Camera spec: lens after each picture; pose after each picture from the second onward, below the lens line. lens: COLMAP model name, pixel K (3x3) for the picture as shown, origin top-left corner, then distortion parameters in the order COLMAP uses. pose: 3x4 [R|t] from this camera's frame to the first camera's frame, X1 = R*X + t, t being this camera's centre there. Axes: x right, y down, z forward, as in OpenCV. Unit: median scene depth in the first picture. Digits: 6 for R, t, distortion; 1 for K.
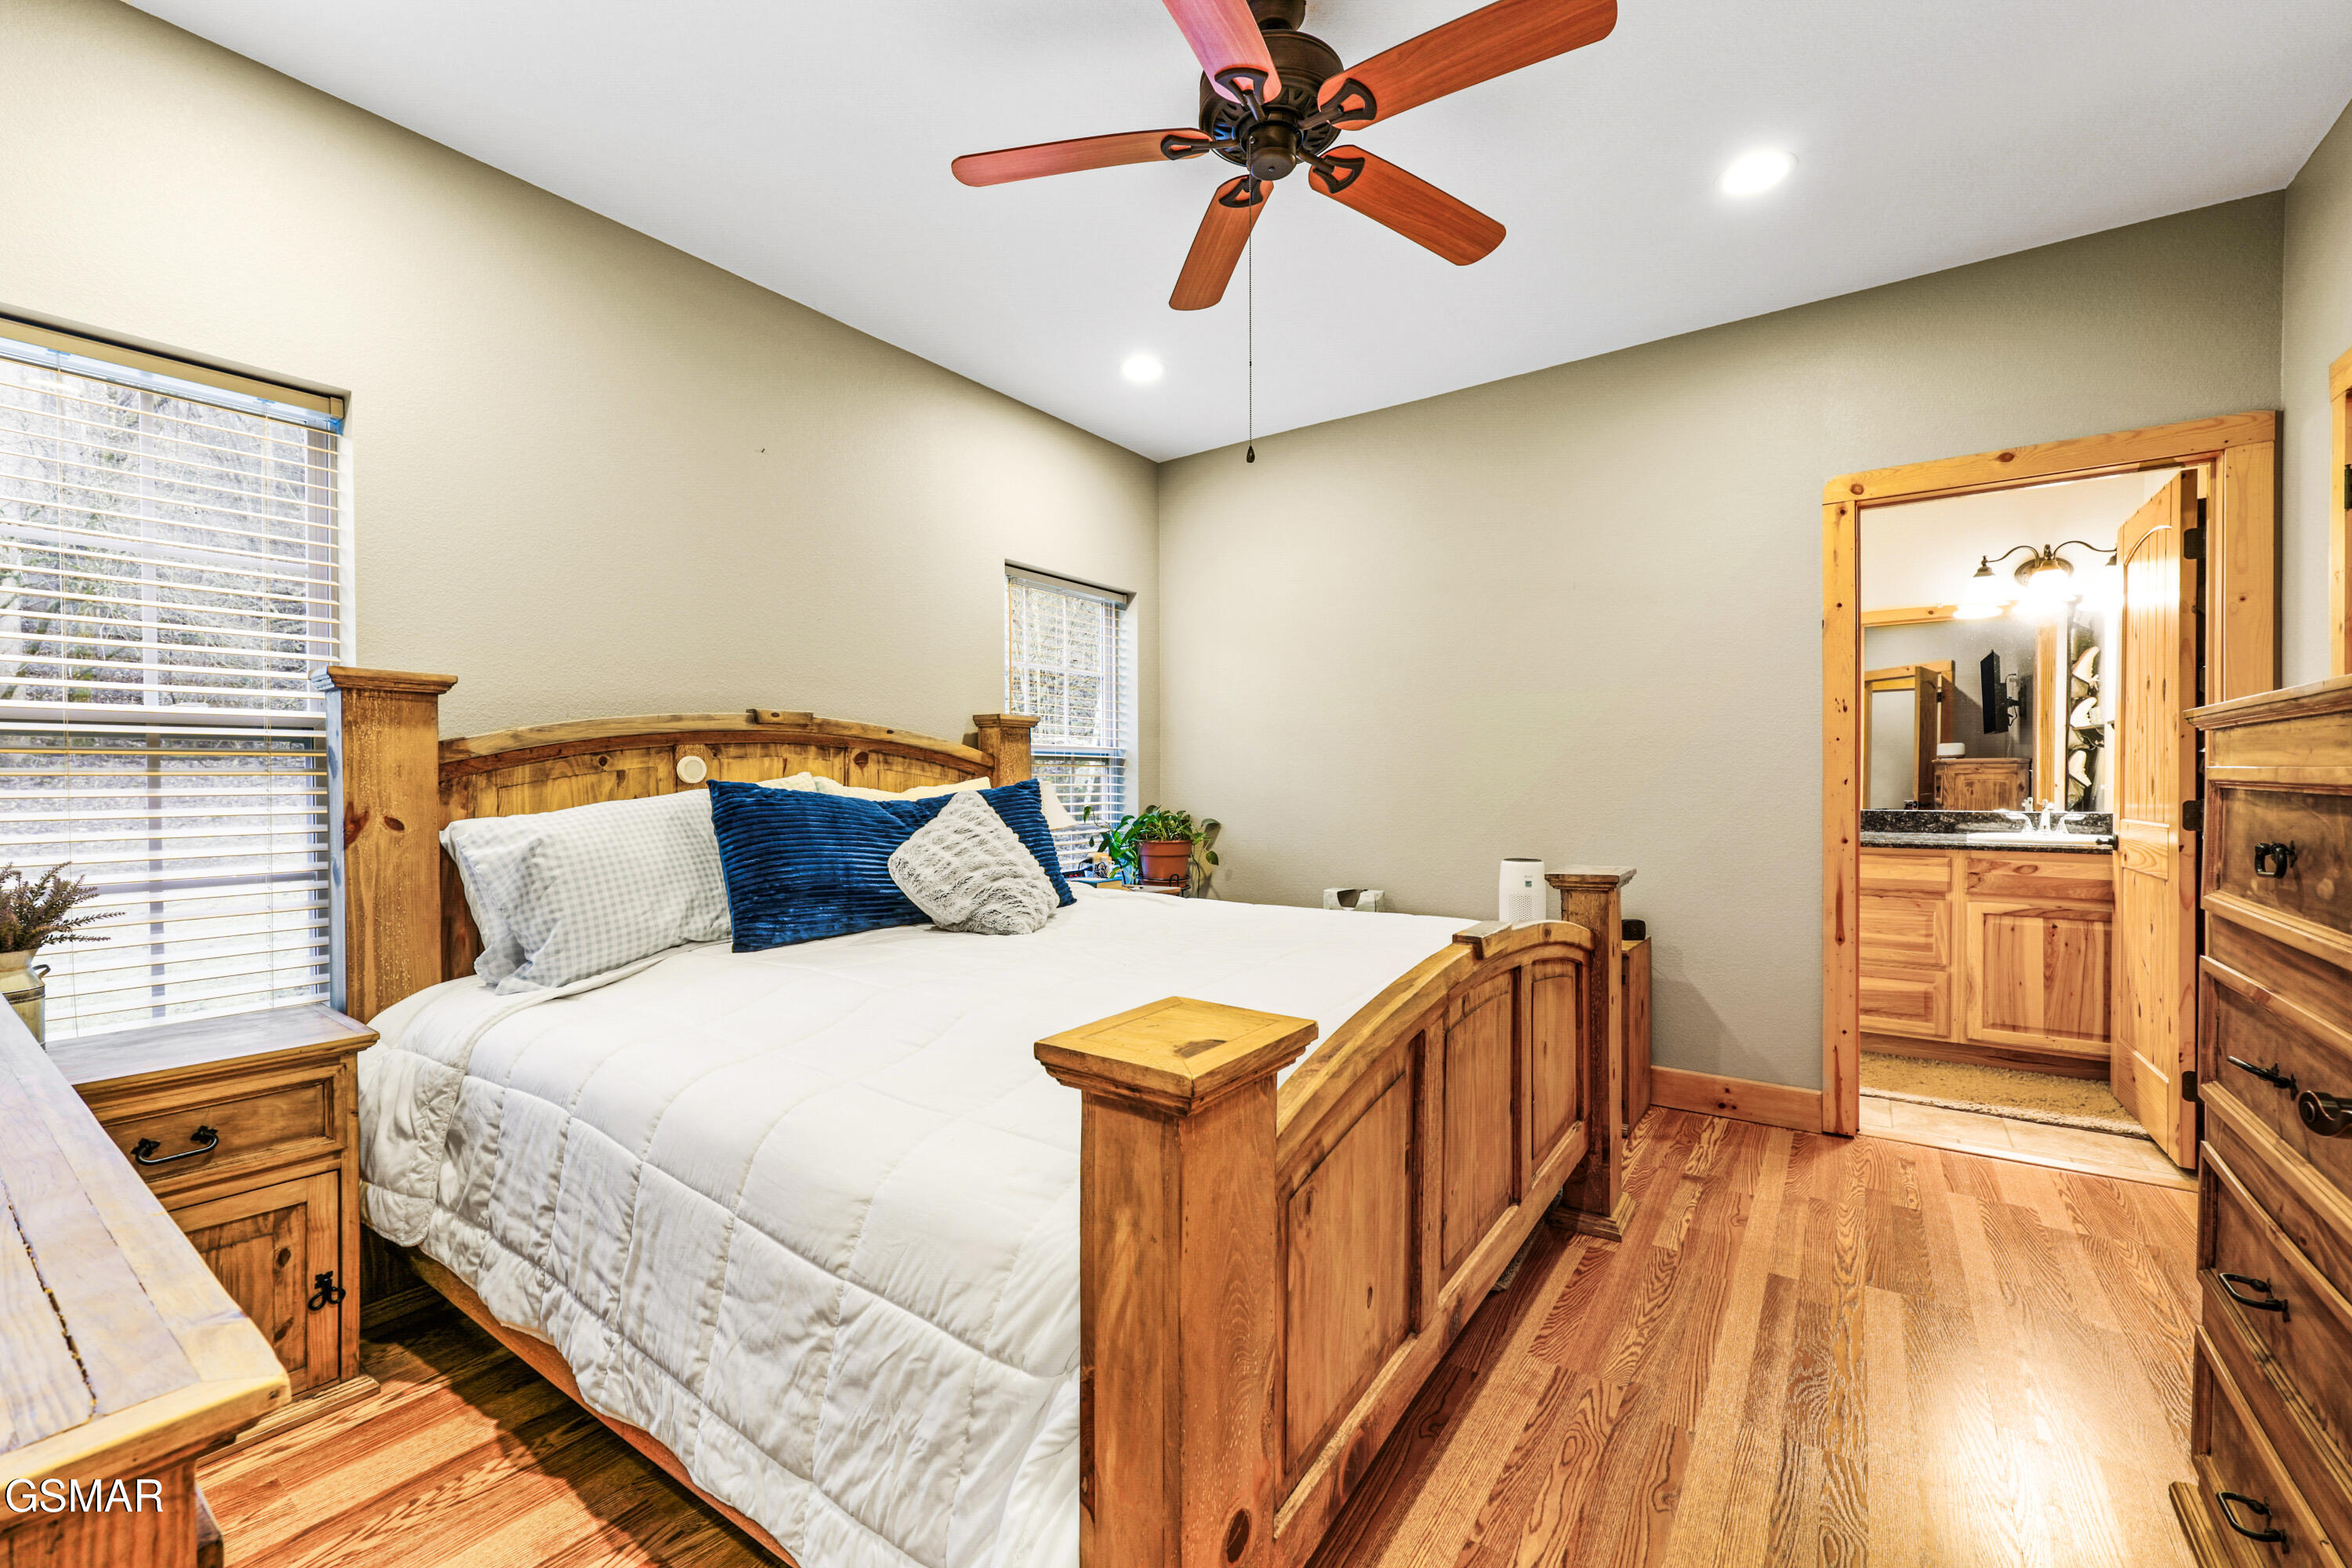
lens RADIAL K [[945.3, 0, 1173.1], [0, 945.3, 783.2], [0, 0, 1]] dist [0.000267, -0.000222]
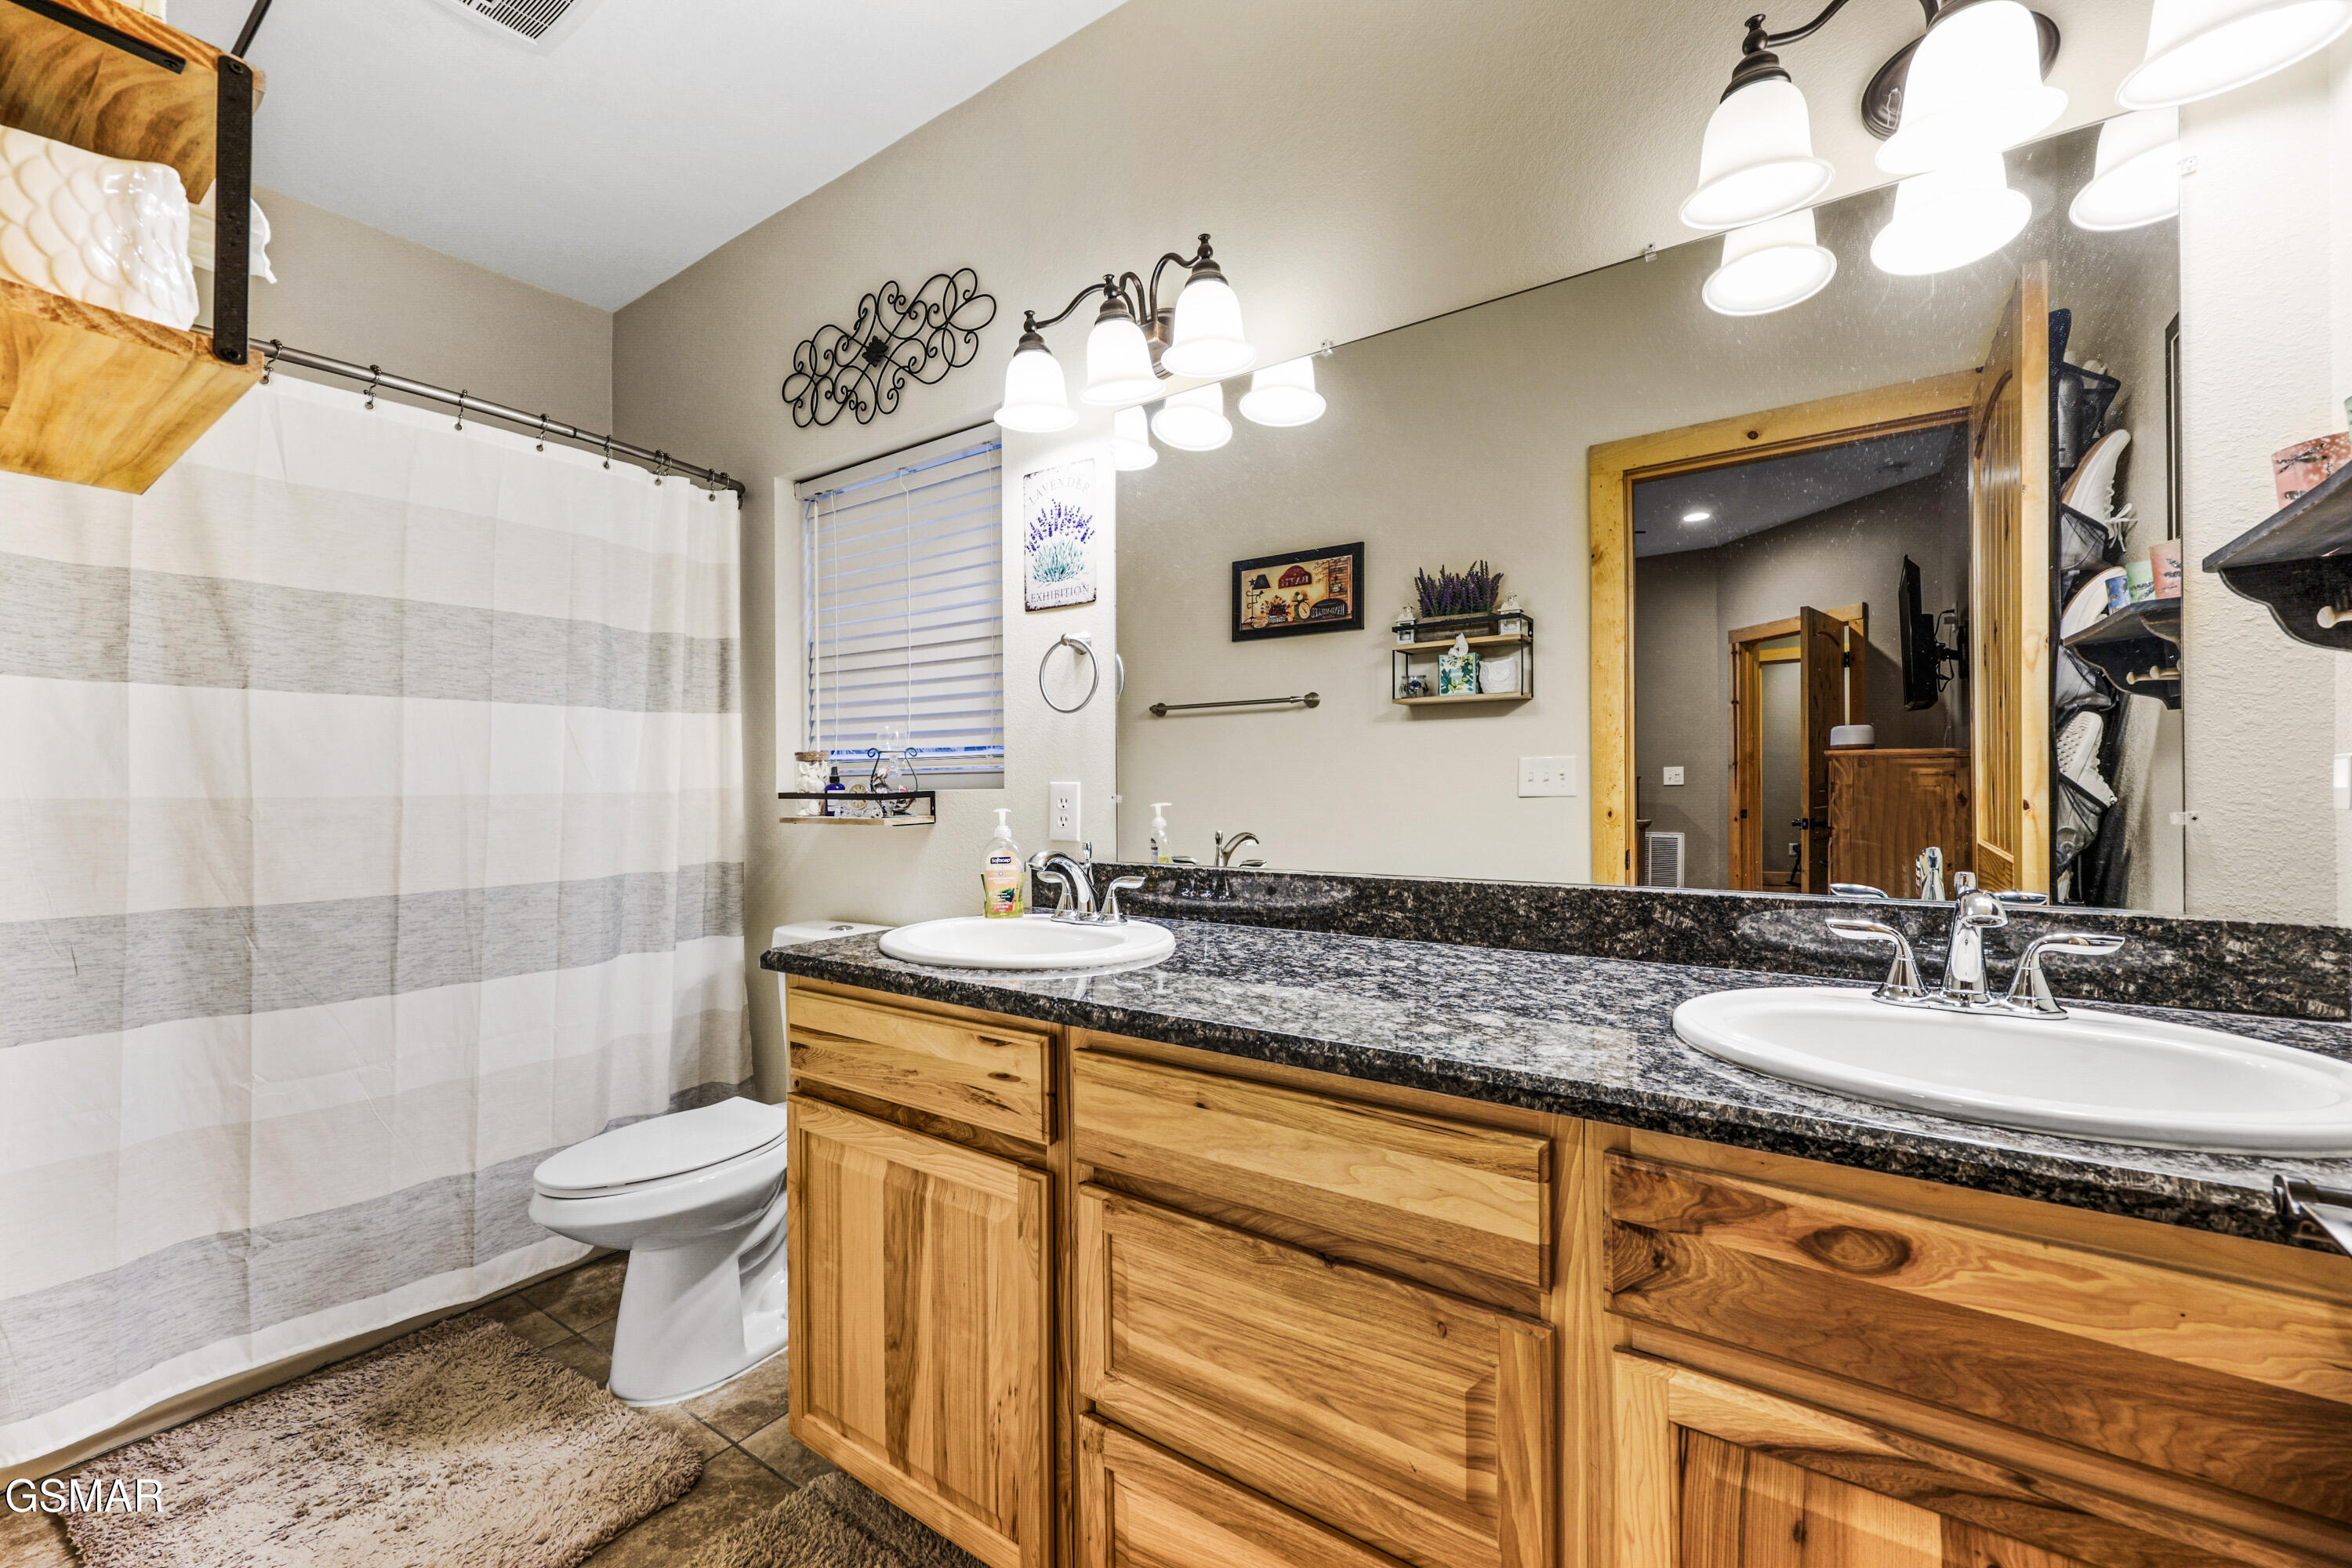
lens RADIAL K [[945.3, 0, 1176.9], [0, 945.3, 789.6], [0, 0, 1]] dist [0.000267, -0.000222]
pose [[0.999912, -0.005673, 0.012025, 0.721372], [0.005801, 0.999926, -0.010700, -0.001931], [-0.011963, 0.010769, 0.999870, 0.764610]]
